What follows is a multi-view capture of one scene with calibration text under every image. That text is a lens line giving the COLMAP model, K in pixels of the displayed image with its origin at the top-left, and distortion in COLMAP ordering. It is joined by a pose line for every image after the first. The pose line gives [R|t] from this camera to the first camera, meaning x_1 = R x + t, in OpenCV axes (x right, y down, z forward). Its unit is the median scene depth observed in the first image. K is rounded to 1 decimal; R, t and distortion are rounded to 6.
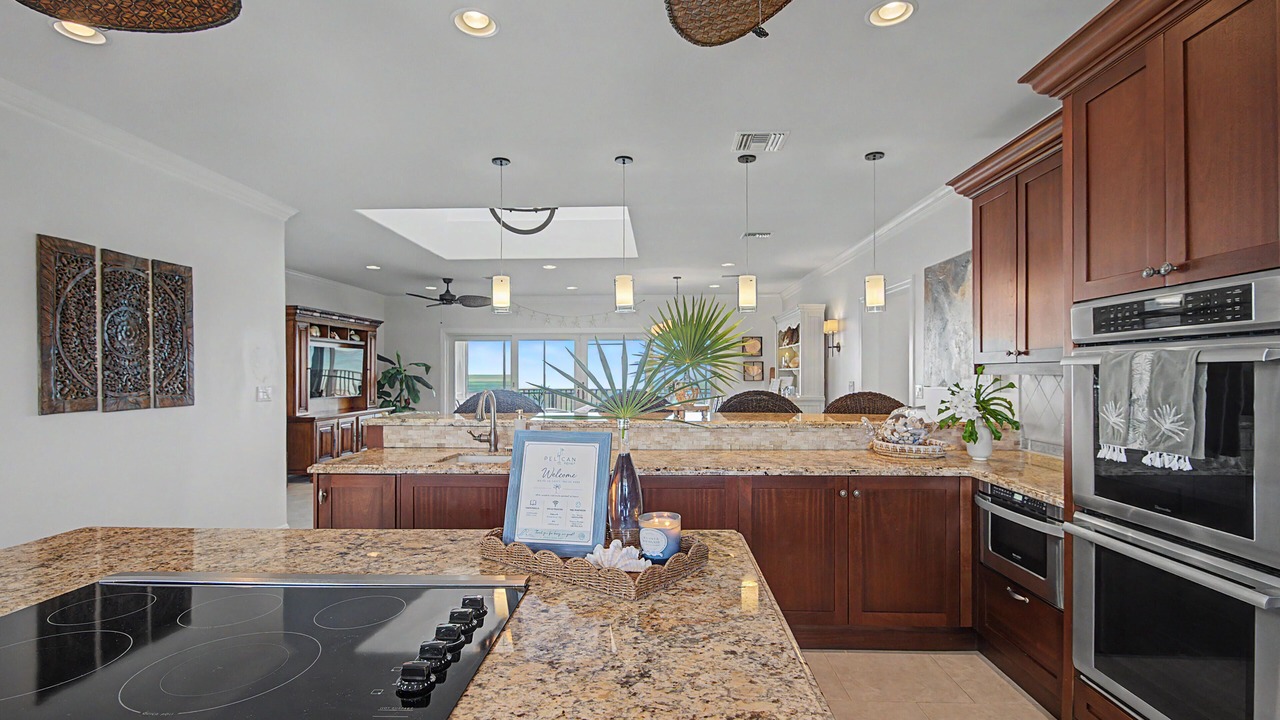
lens RADIAL K [[589.0, 0, 644.1], [0, 589.0, 377.3], [0, 0, 1]] dist [0.003521, -0.004845]
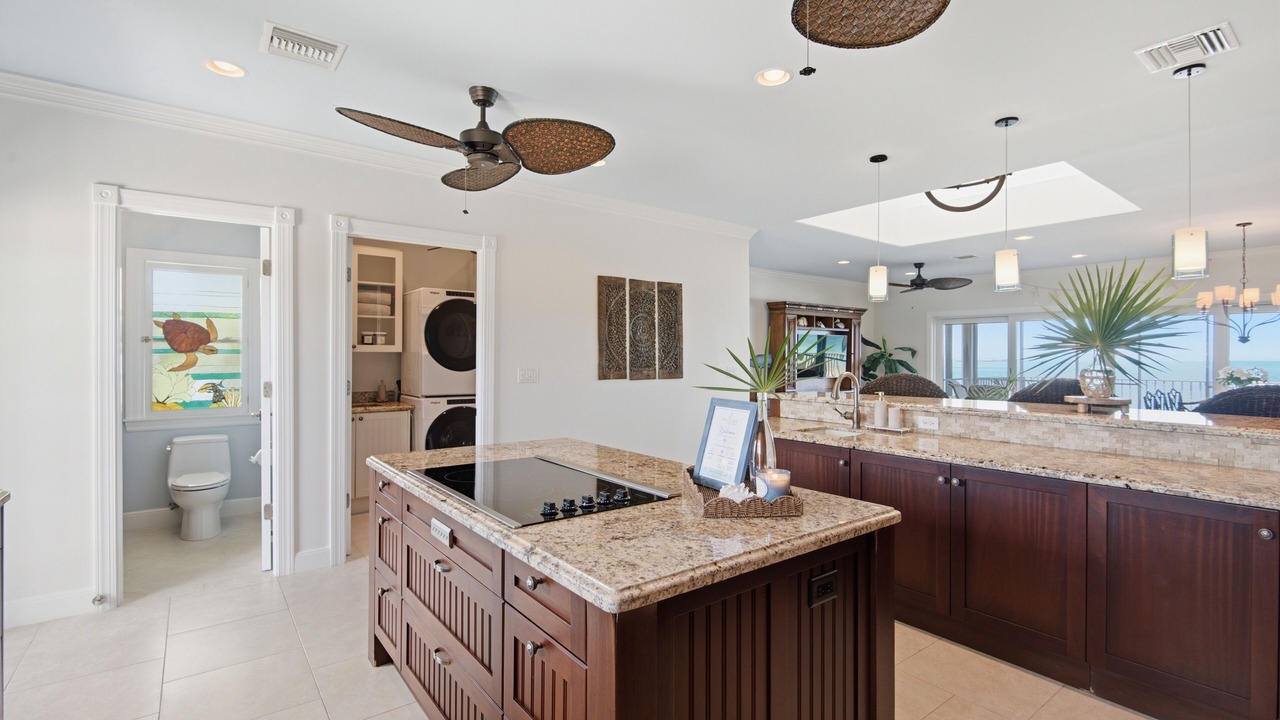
lens RADIAL K [[589.0, 0, 640.7], [0, 589.0, 356.7], [0, 0, 1]] dist [0.003521, -0.004845]
pose [[0.637717, 0.004903, -0.770255, 0.317964], [-0.011420, 0.999930, -0.003090, 0.000140], [0.770186, 0.010767, 0.637728, -0.007605]]
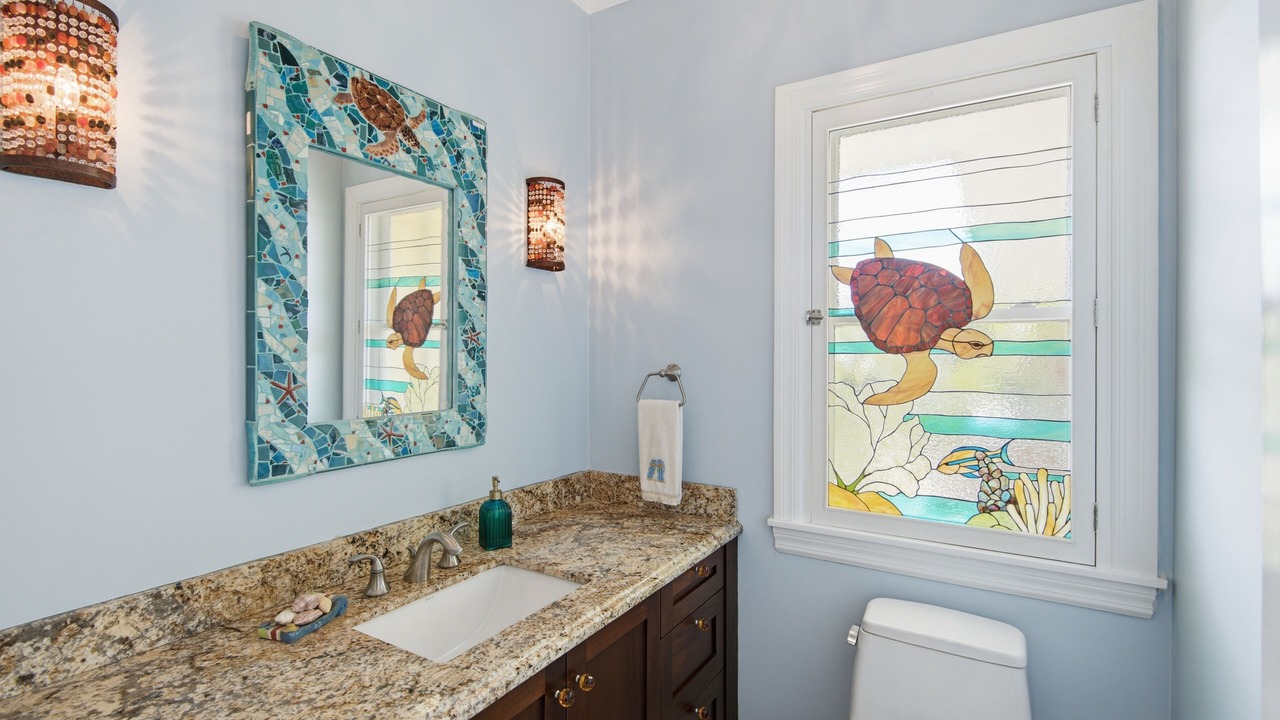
lens RADIAL K [[589.0, 0, 643.1], [0, 589.0, 354.0], [0, 0, 1]] dist [0.003521, -0.004845]
pose [[-0.504202, -0.001625, -0.863584, -0.827759], [-0.012005, 0.999915, 0.005127, 0.000208], [0.863502, 0.012952, -0.504179, 0.100075]]
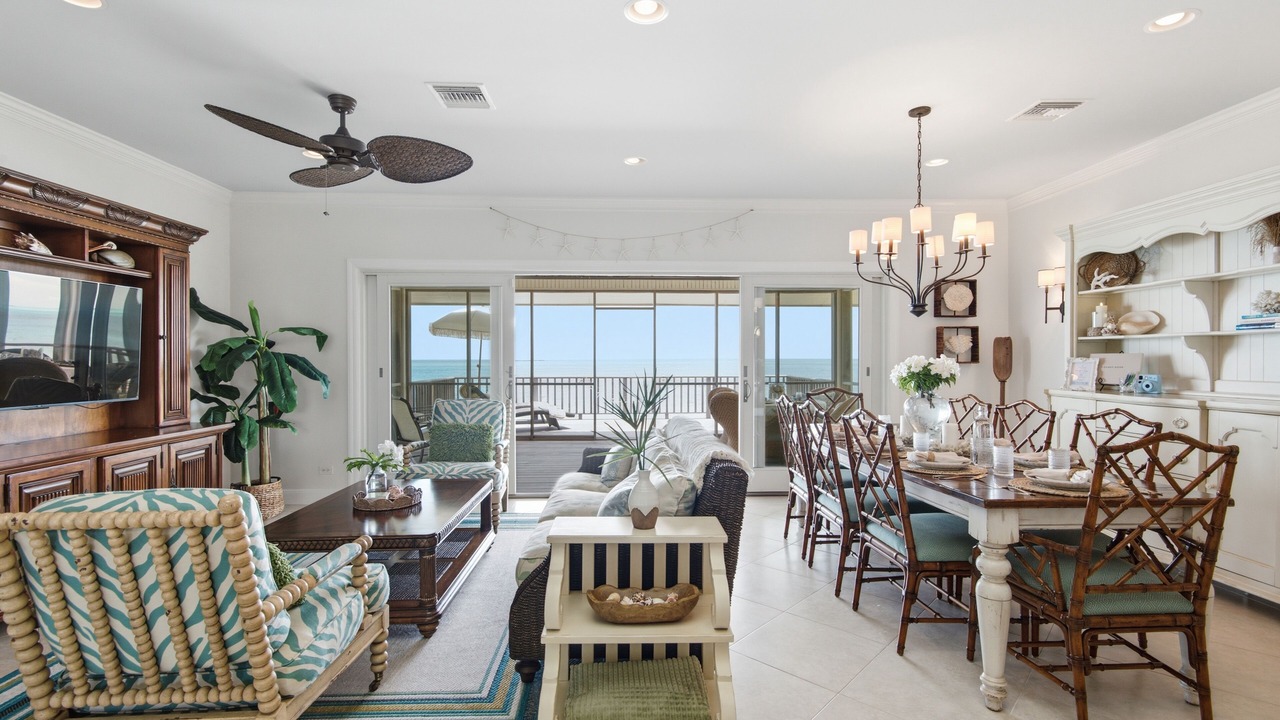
lens RADIAL K [[589.0, 0, 644.0], [0, 589.0, 366.3], [0, 0, 1]] dist [0.003521, -0.004845]
pose [[0.997040, -0.002293, 0.076849, -0.383300], [0.001731, 0.999971, 0.007380, 0.012922], [-0.076864, -0.007225, 0.997015, 1.379981]]
